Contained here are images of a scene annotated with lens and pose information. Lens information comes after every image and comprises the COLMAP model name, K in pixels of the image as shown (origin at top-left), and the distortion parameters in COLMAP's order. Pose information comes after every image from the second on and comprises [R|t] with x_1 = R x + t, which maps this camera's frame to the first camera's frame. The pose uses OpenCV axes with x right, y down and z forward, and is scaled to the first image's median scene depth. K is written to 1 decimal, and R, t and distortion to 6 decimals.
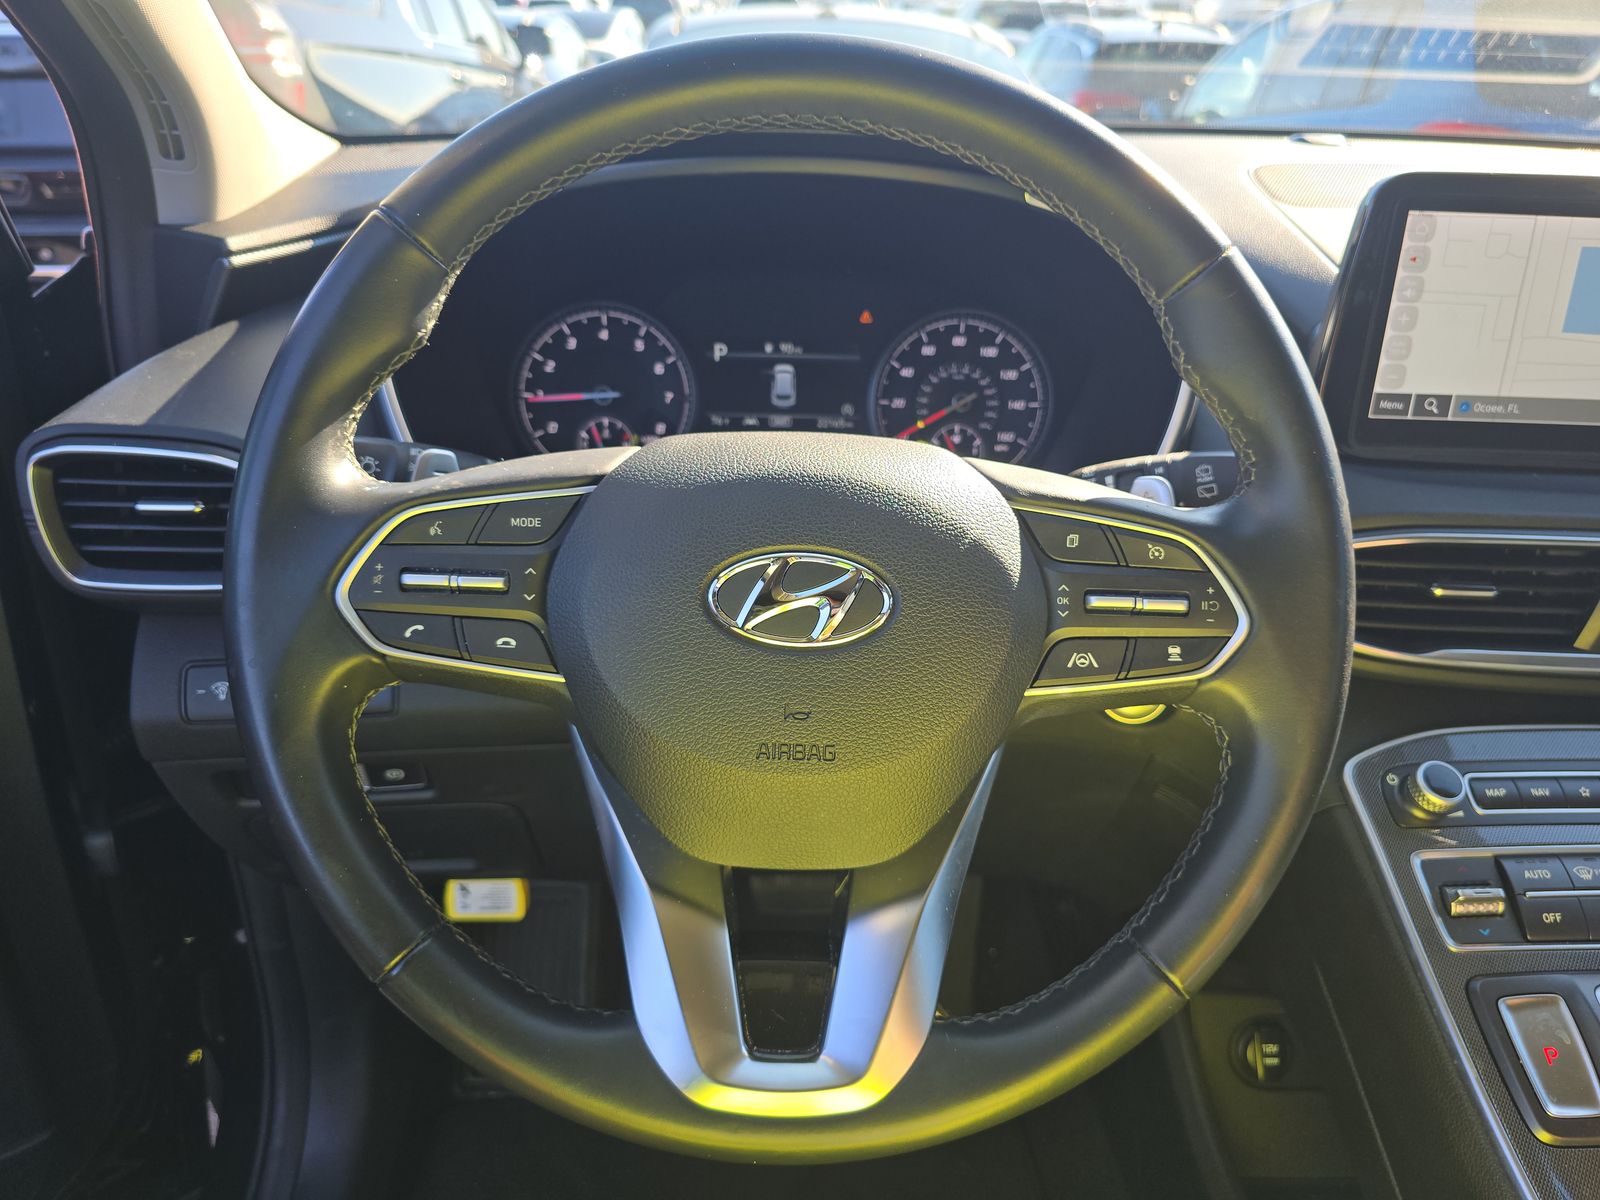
lens RADIAL K [[1062.5, 0, 801.6], [0, 1062.5, 577.1], [0, 0, 1]] dist [0.053293, -0.055732]
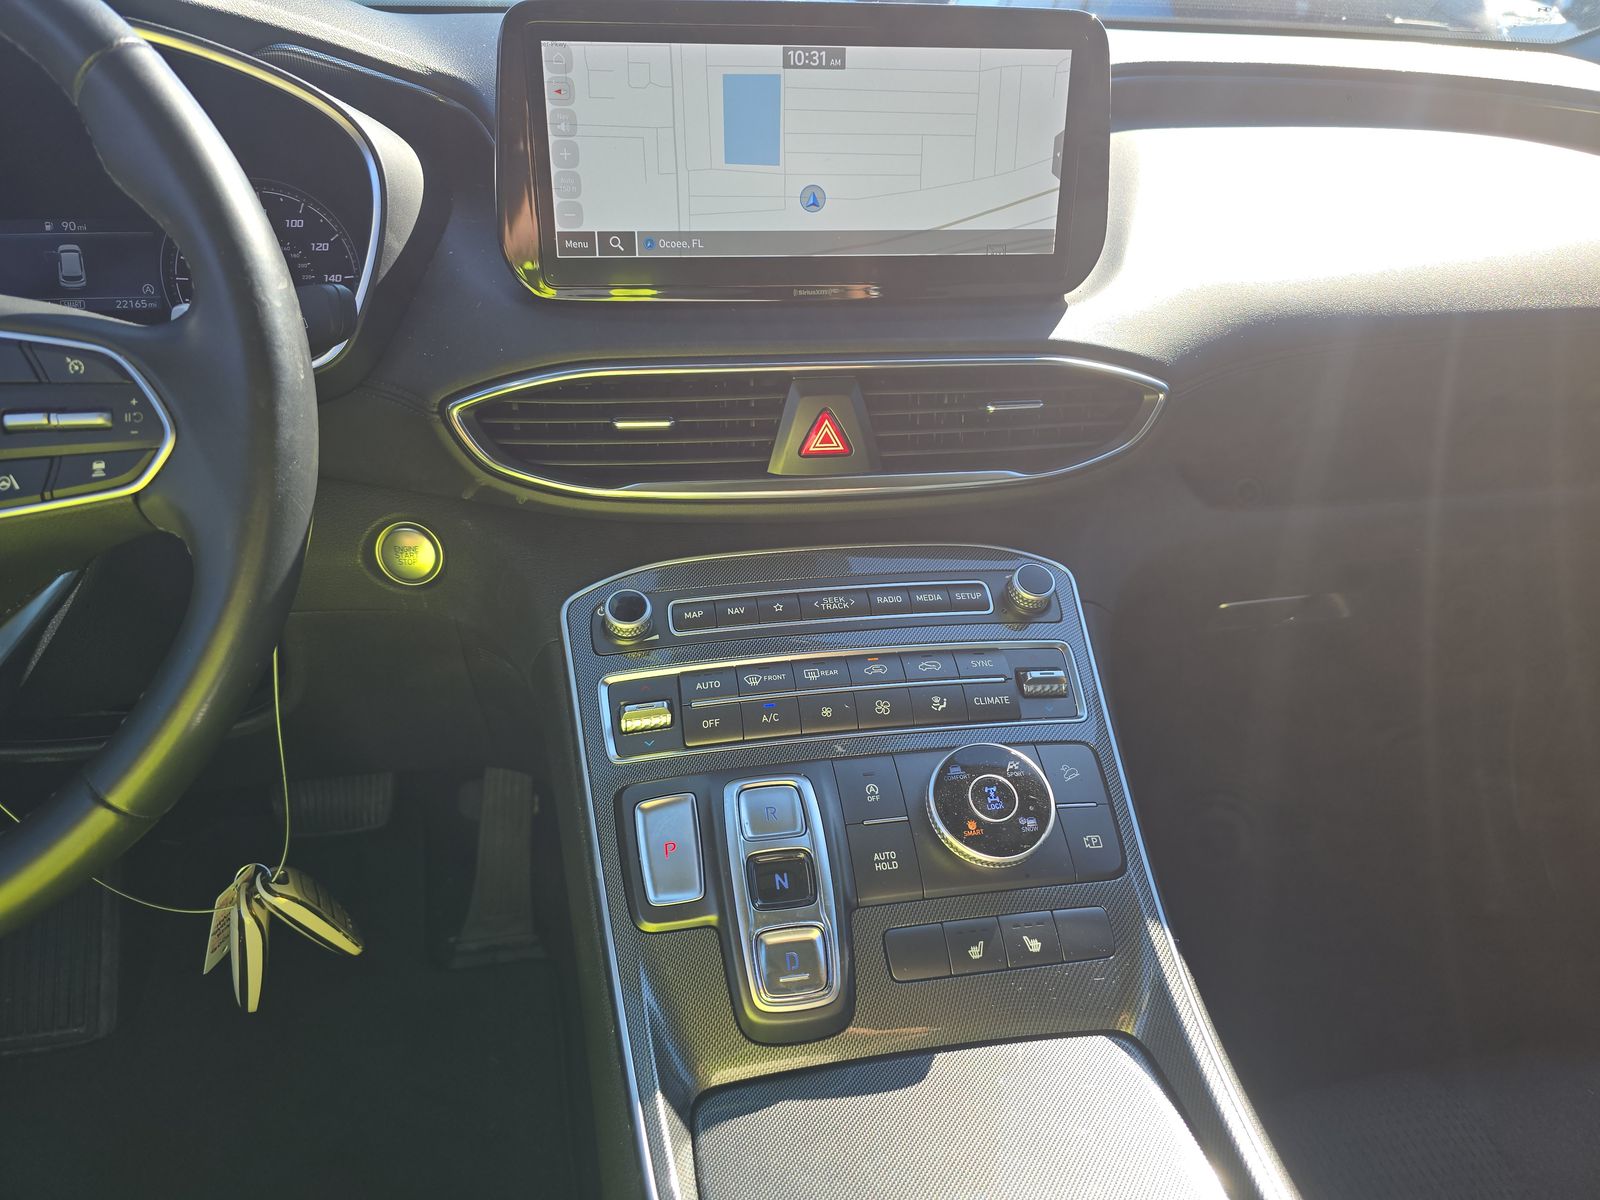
lens RADIAL K [[1062.5, 0, 801.6], [0, 1062.5, 577.1], [0, 0, 1]] dist [0.053293, -0.055732]
pose [[0.990495, -0.075526, 0.114958, 0.638790], [0.071101, 0.996579, 0.042121, 0.128690], [-0.117746, -0.033547, 0.992477, -0.034812]]
